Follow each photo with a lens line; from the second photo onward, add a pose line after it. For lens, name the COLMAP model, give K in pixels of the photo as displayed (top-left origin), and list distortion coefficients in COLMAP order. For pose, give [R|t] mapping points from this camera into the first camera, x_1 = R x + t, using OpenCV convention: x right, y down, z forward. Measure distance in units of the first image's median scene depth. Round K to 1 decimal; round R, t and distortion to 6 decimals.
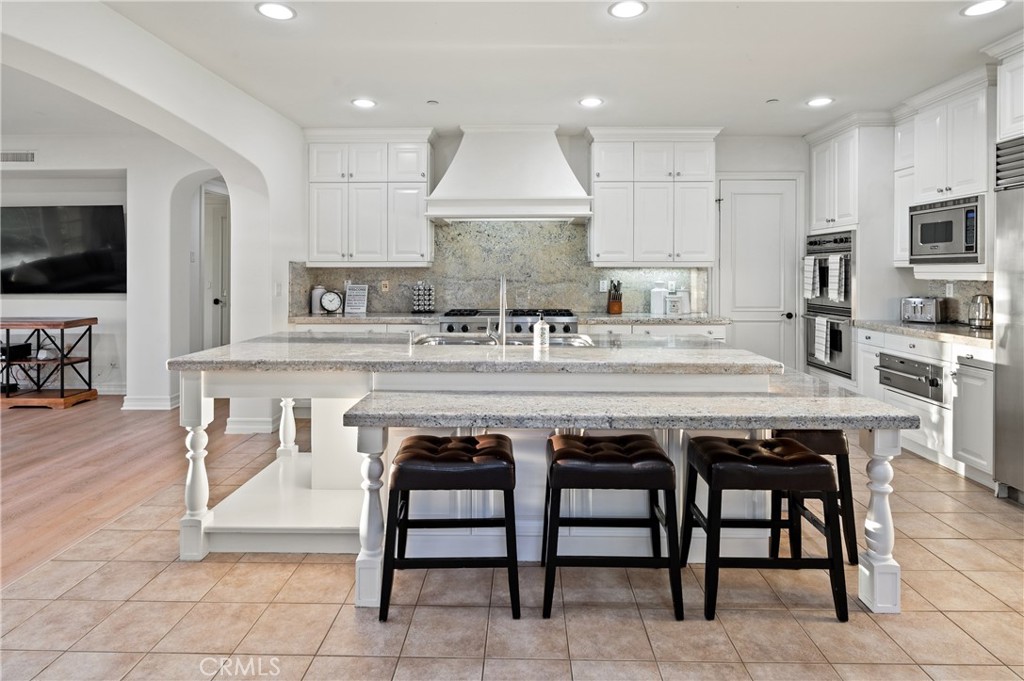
lens RADIAL K [[548.5, 0, 511.8], [0, 548.5, 275.2], [0, 0, 1]] dist [-0.000644, -0.000364]
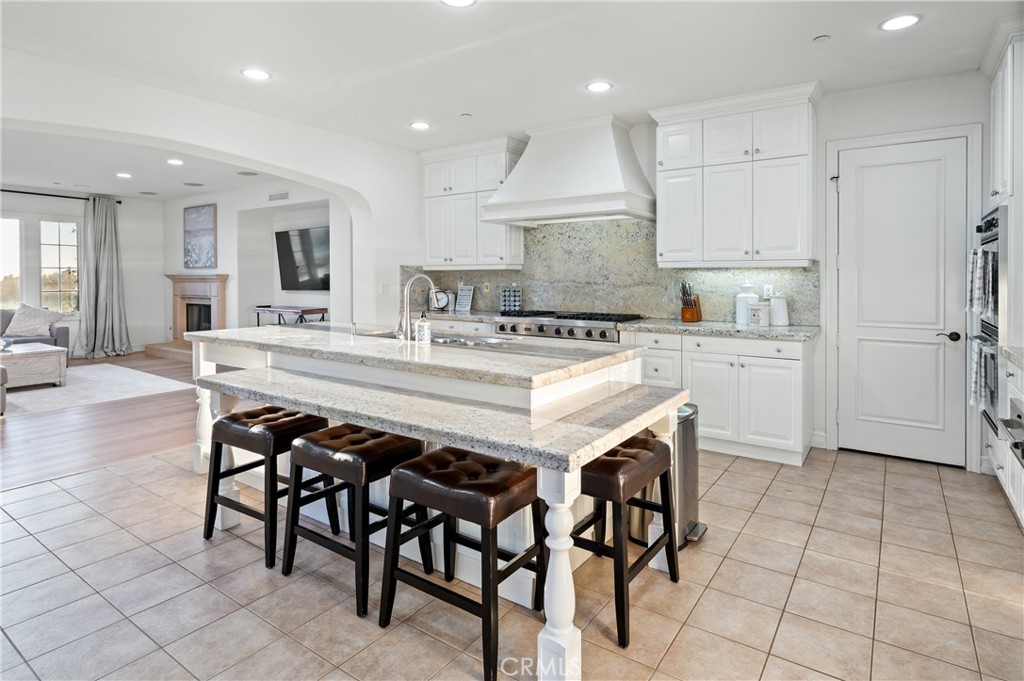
lens RADIAL K [[547.4, 0, 516.7], [0, 547.4, 285.0], [0, 0, 1]] dist [-0.002822, 0.000490]
pose [[0.833723, 0.007955, -0.552126, 0.440452], [-0.003800, 0.999955, 0.008669, 0.005694], [0.552170, -0.005129, 0.833716, 0.132813]]
